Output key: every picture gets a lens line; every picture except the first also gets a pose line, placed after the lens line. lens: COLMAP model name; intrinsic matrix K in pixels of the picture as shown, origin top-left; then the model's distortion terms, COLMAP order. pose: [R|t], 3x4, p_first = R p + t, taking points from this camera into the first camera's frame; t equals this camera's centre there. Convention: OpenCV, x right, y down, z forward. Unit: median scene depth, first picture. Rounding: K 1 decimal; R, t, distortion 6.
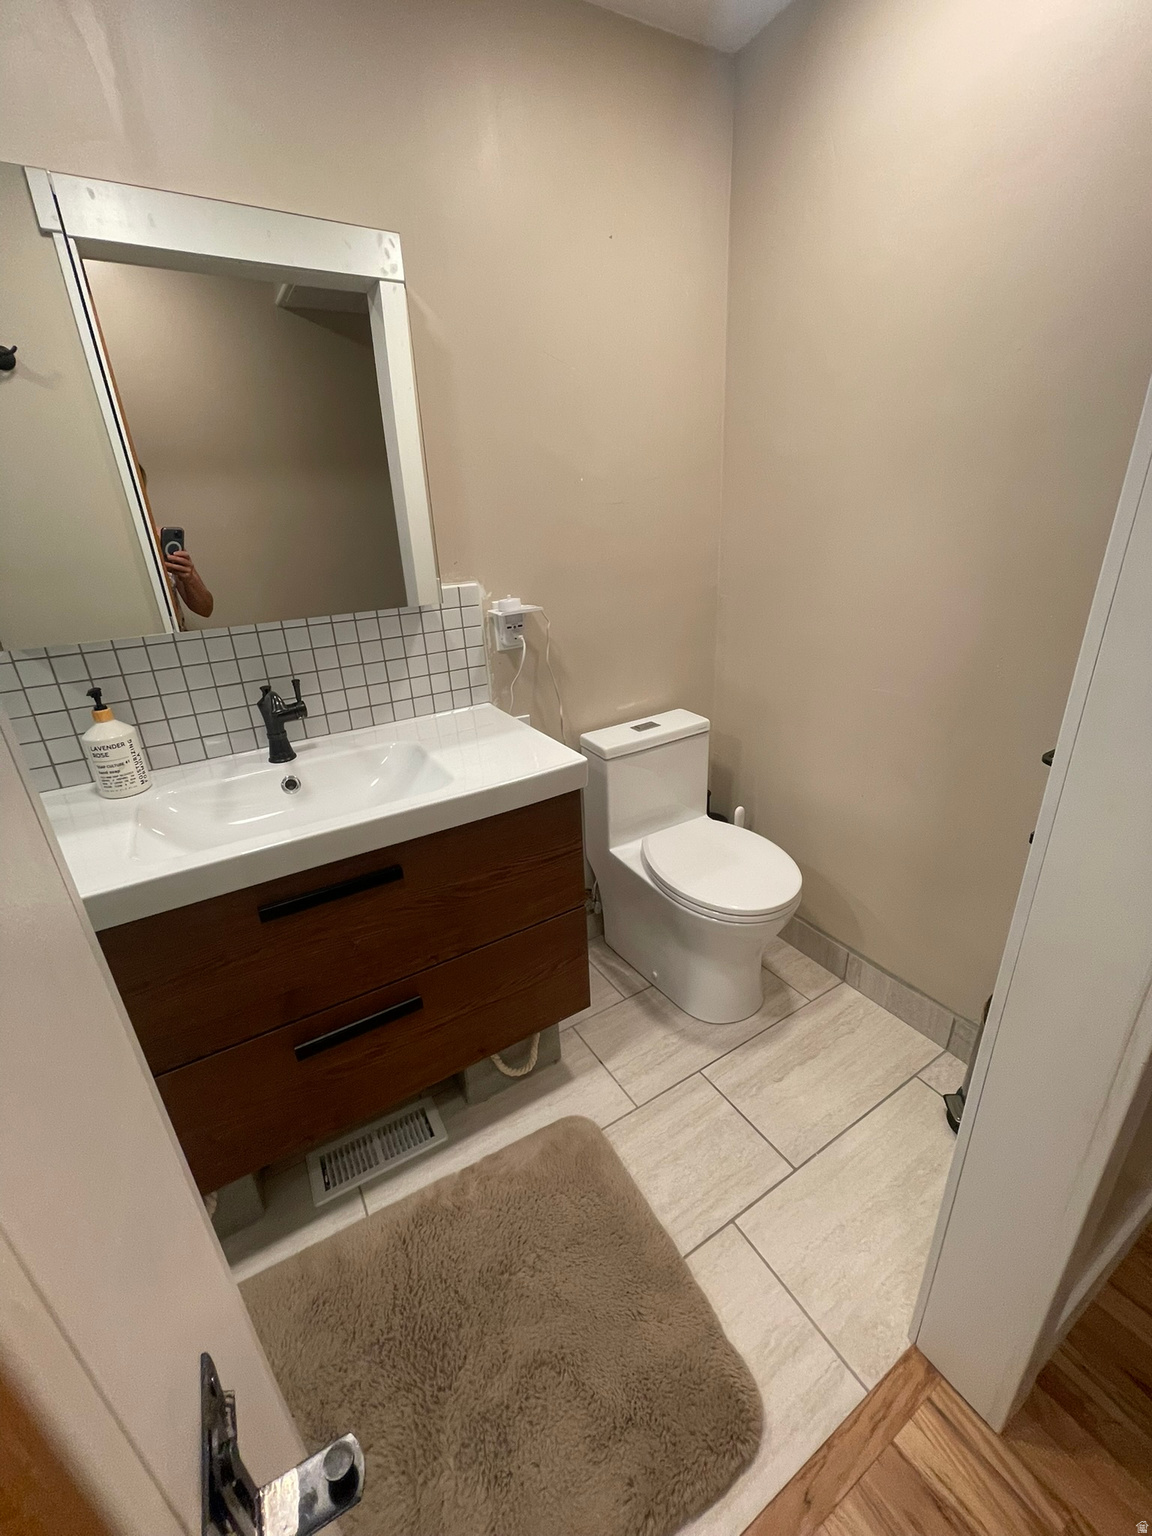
lens RADIAL K [[623.6, 0, 579.5], [0, 623.6, 758.2], [0, 0, 1]] dist [0.000090, -0.000143]
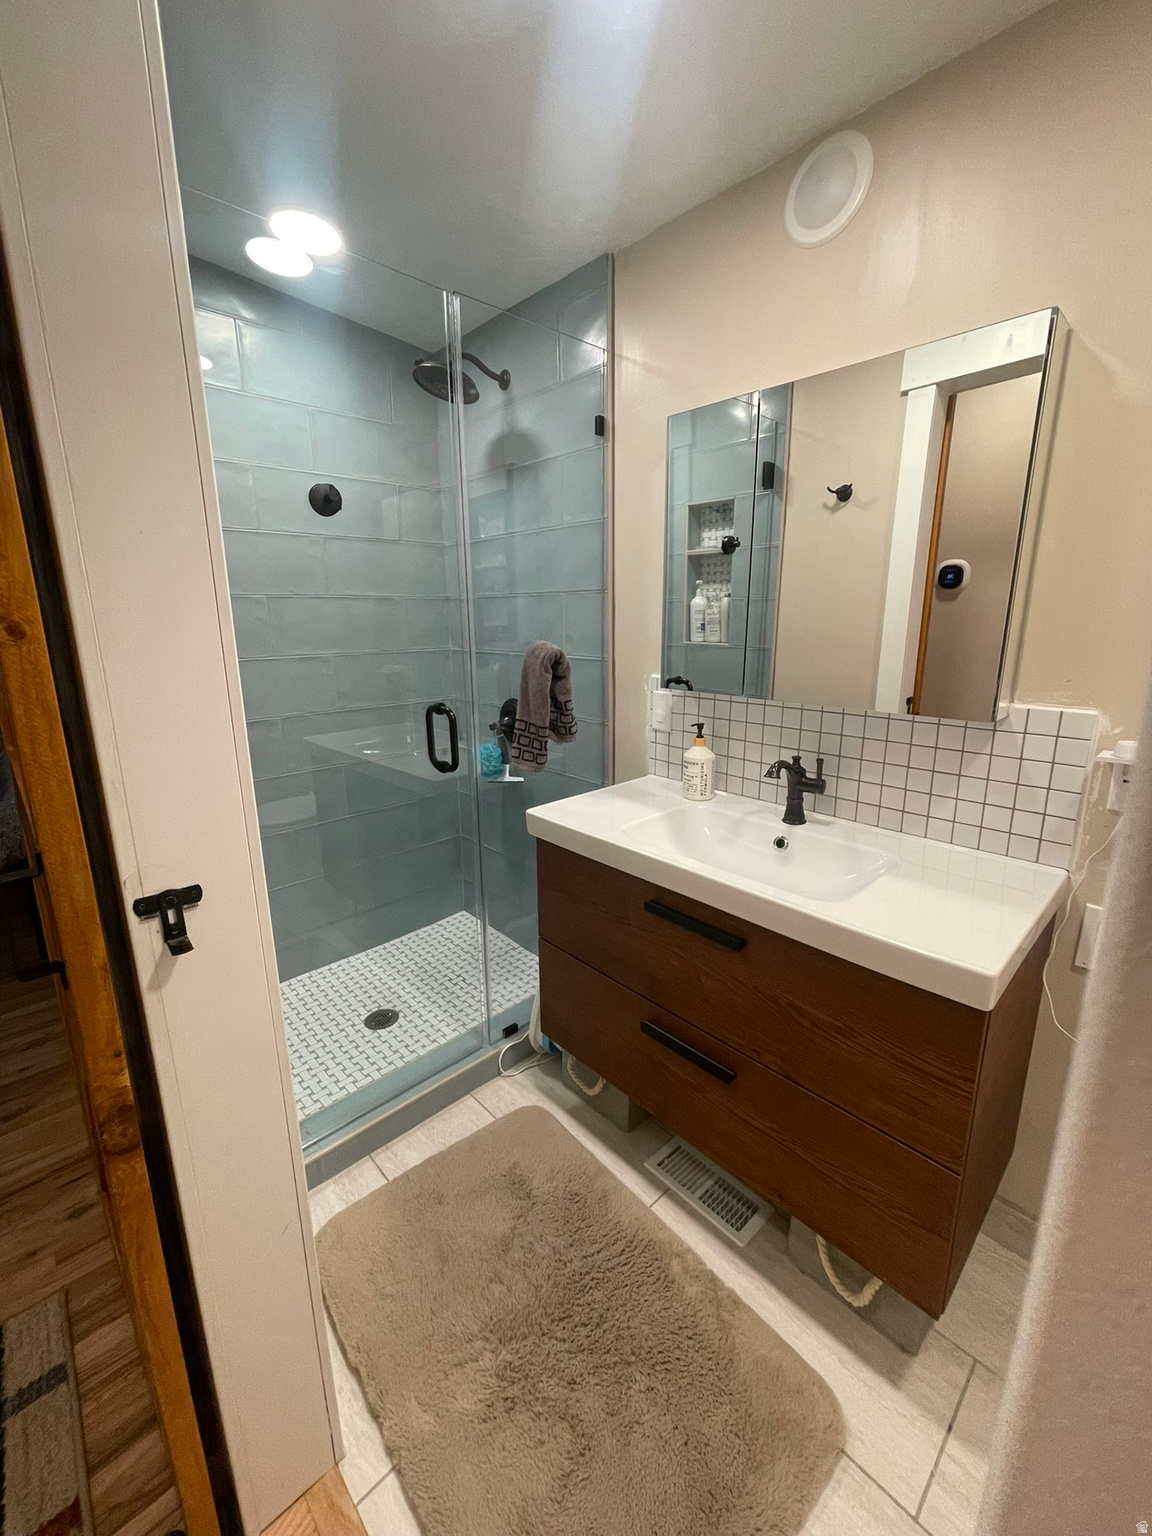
lens RADIAL K [[617.1, 0, 599.4], [0, 617.1, 775.4], [0, 0, 1]] dist [-0.002397, -0.000187]
pose [[0.221147, 0.274954, -0.935678, 0.441809], [-0.375842, 0.909352, 0.178388, -0.135271], [0.899909, 0.312217, 0.304440, 0.311253]]
